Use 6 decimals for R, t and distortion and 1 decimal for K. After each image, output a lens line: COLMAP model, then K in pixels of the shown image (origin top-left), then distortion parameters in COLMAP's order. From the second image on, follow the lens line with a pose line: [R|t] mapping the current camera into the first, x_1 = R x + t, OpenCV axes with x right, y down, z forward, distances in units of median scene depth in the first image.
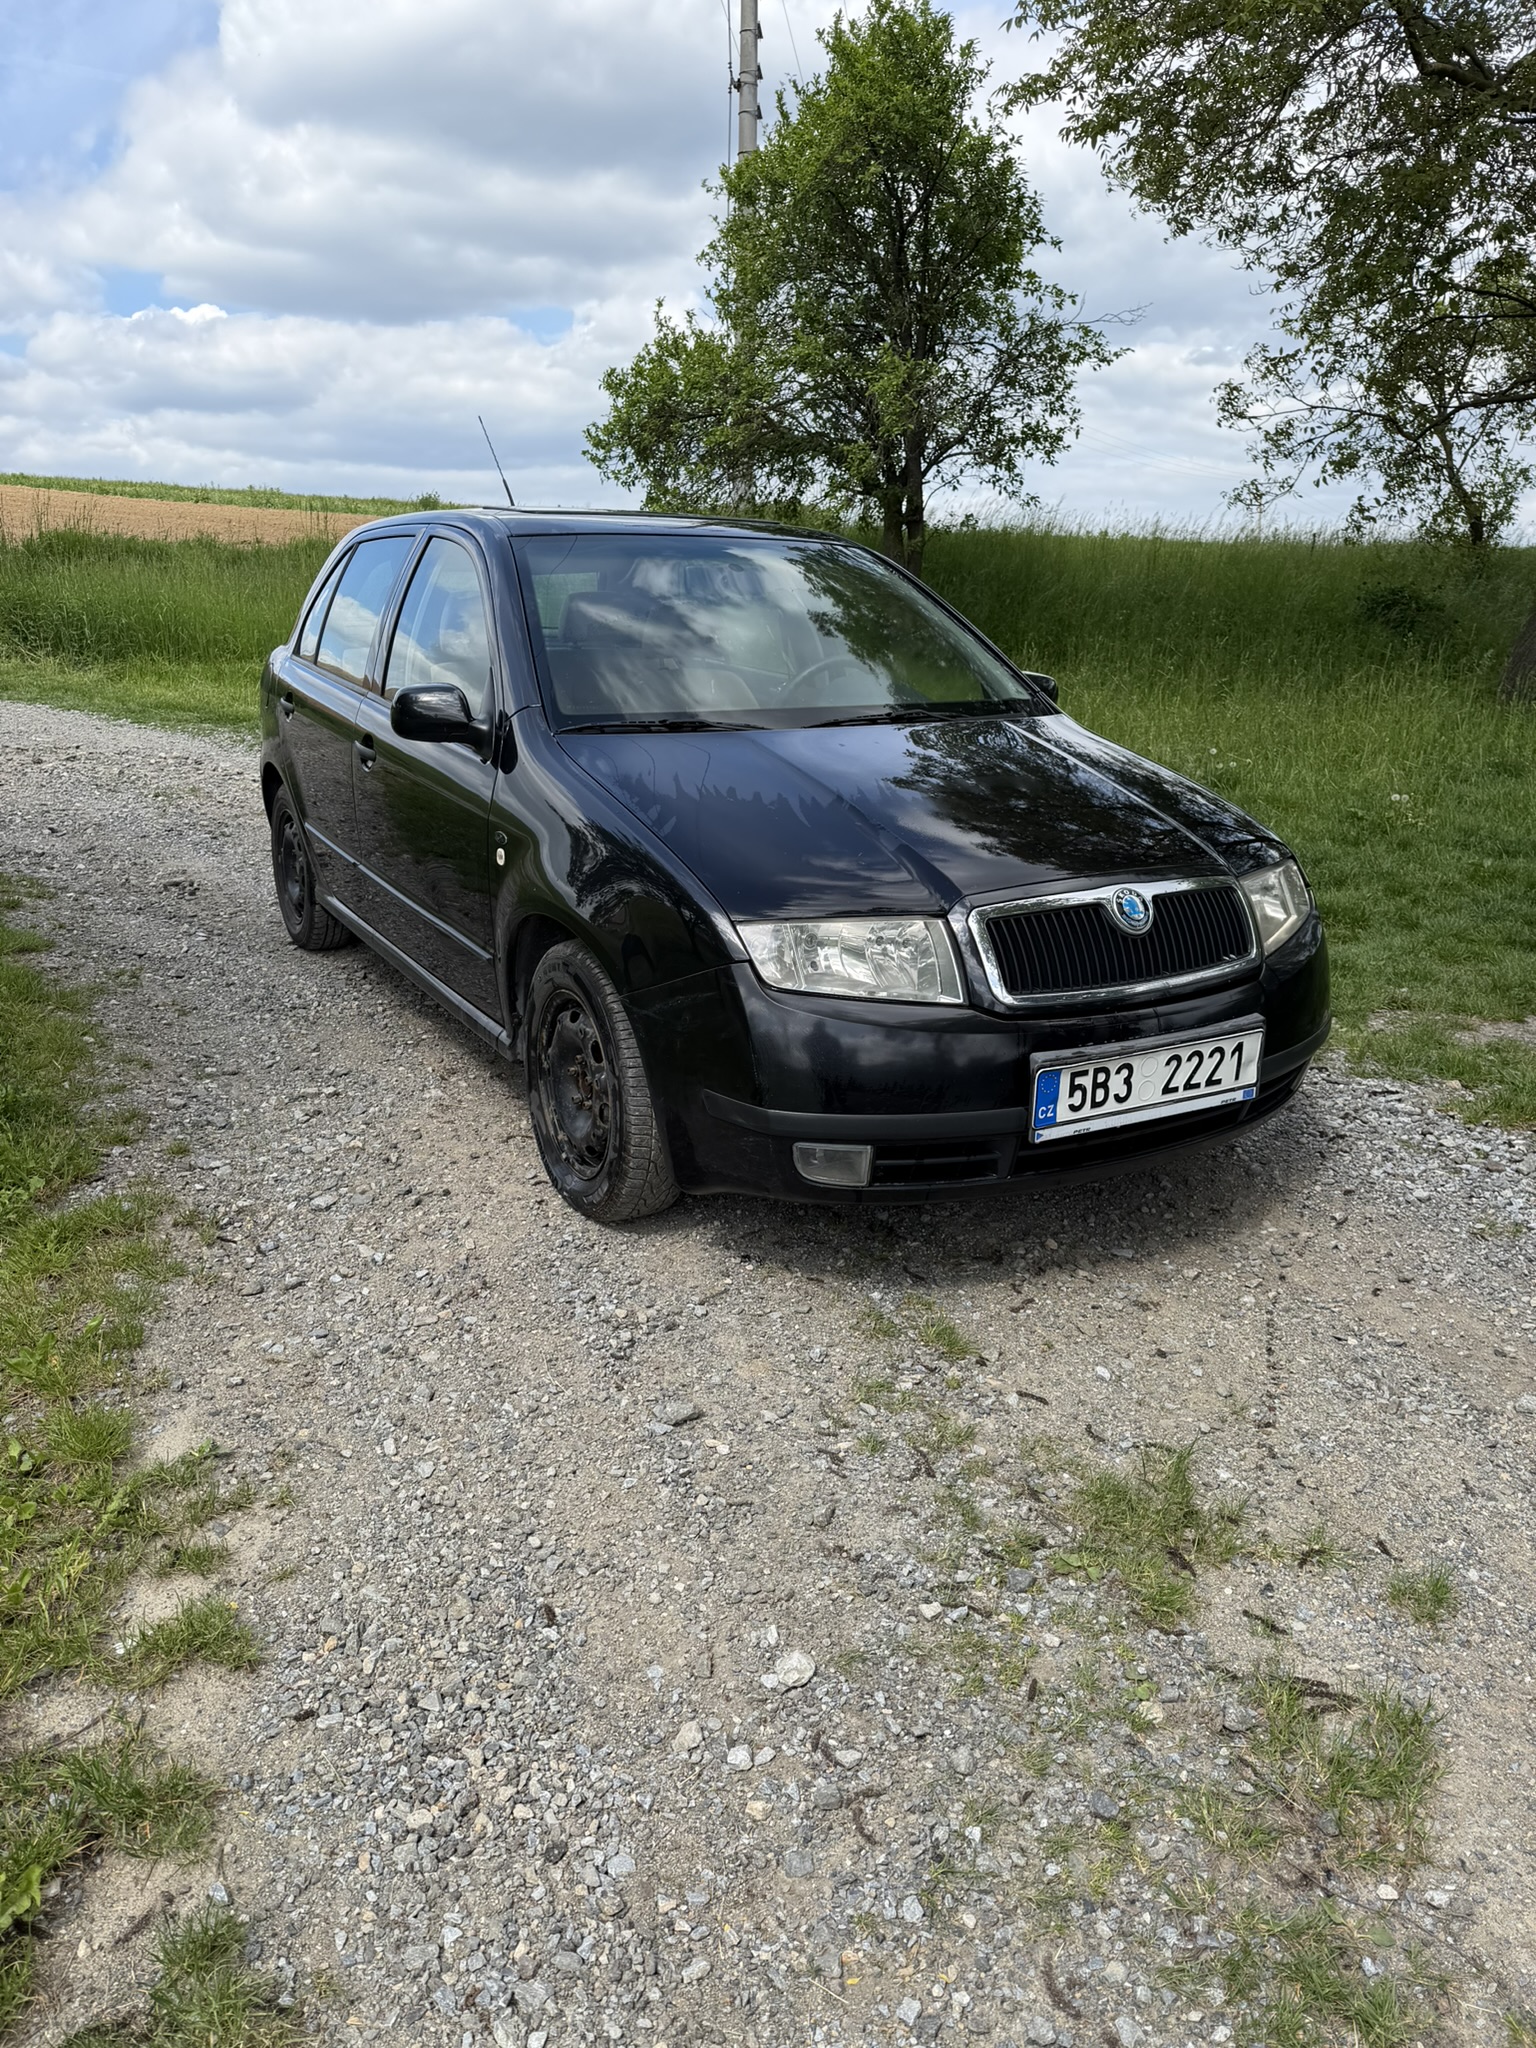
lens RADIAL K [[1500.6, 0, 850.7], [0, 1500.6, 1023.2], [0, 0, 1]] dist [0.021105, -0.018675]
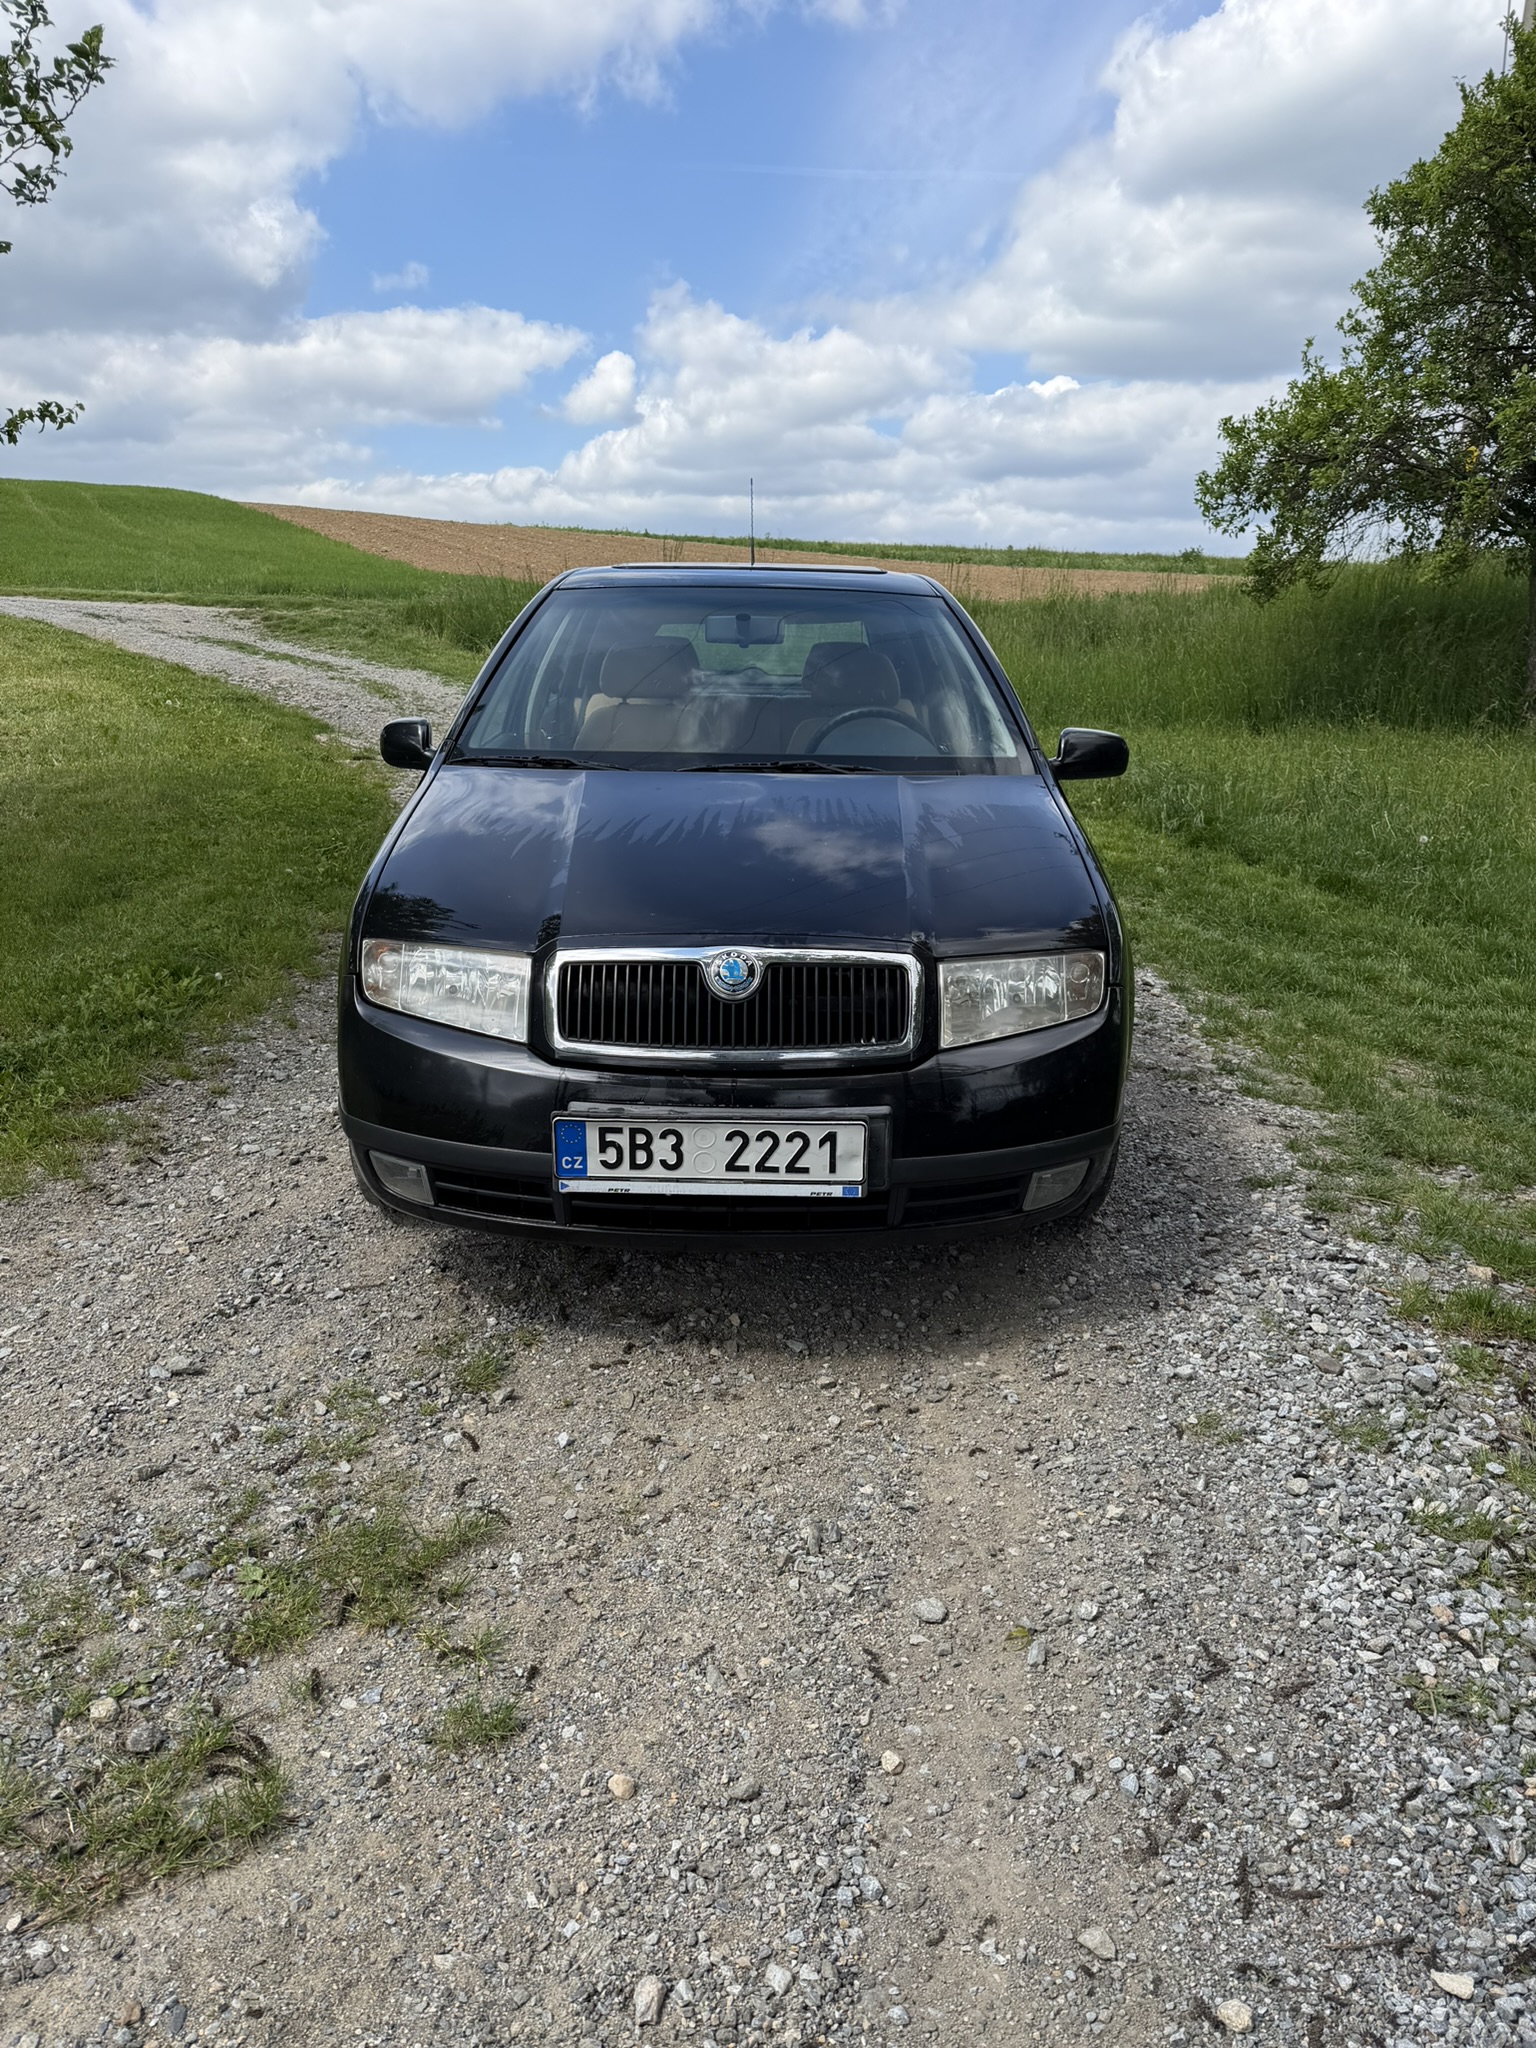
lens RADIAL K [[1500.6, 0, 808.5], [0, 1500.6, 1042.9], [0, 0, 1]] dist [0.021105, -0.018675]
pose [[0.861520, 0.135937, -0.489188, 0.156380], [-0.145588, 0.989173, 0.018477, -0.012623], [0.486403, 0.055301, 0.871983, 0.045313]]
